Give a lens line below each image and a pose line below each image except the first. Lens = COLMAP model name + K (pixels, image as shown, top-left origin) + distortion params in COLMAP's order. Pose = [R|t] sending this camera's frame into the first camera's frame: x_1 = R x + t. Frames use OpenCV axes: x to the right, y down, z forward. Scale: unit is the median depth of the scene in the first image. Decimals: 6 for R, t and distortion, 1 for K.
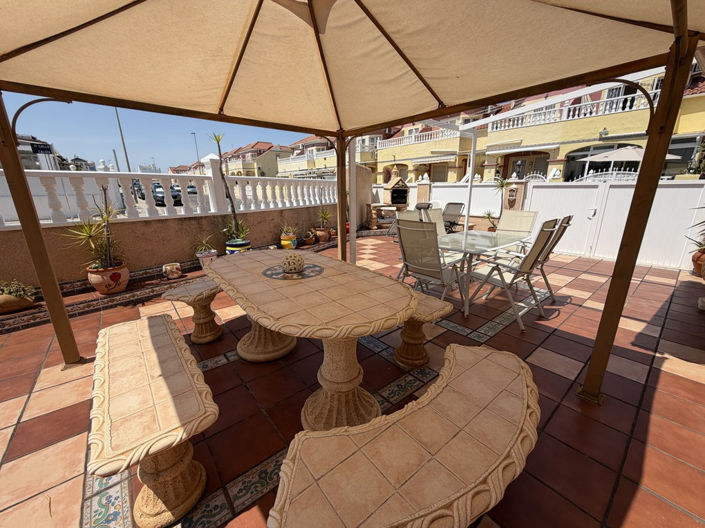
lens RADIAL K [[280.9, 0, 351.8], [0, 280.9, 267.0], [0, 0, 1]] dist [-0.000431, 0.000154]
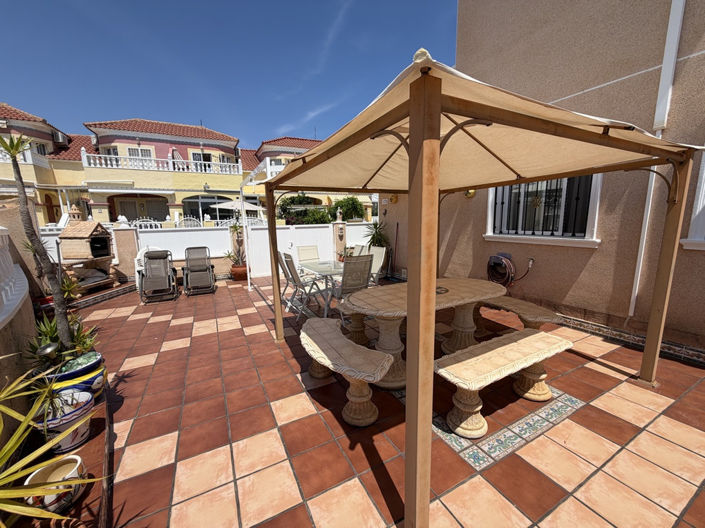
lens RADIAL K [[280.9, 0, 352.2], [0, 280.9, 265.1], [0, 0, 1]] dist [-0.000431, 0.000154]
pose [[0.211868, -0.151806, 0.965436, -0.241054], [0.283426, 0.954952, 0.087959, -0.050432], [-0.935298, 0.254994, 0.245349, 0.133056]]
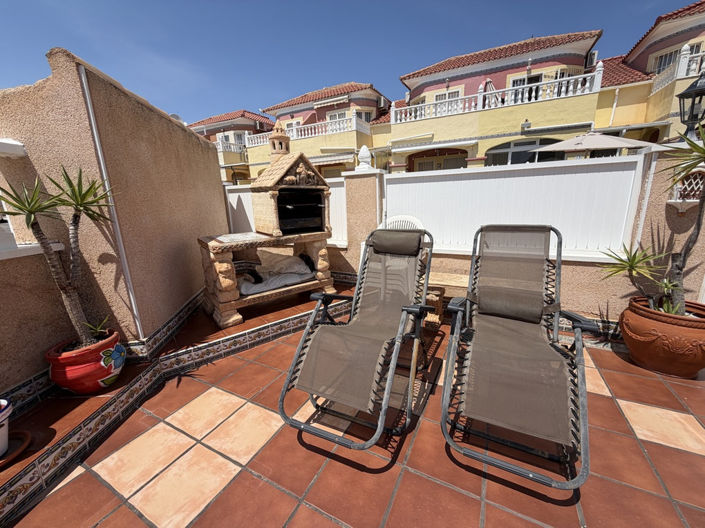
lens RADIAL K [[280.9, 0, 350.9], [0, 280.9, 266.4], [0, 0, 1]] dist [-0.000431, 0.000154]
pose [[0.920871, -0.113058, 0.373114, 0.054421], [0.130129, 0.991279, -0.020798, -0.102567], [-0.367508, 0.067706, 0.927552, 0.404981]]
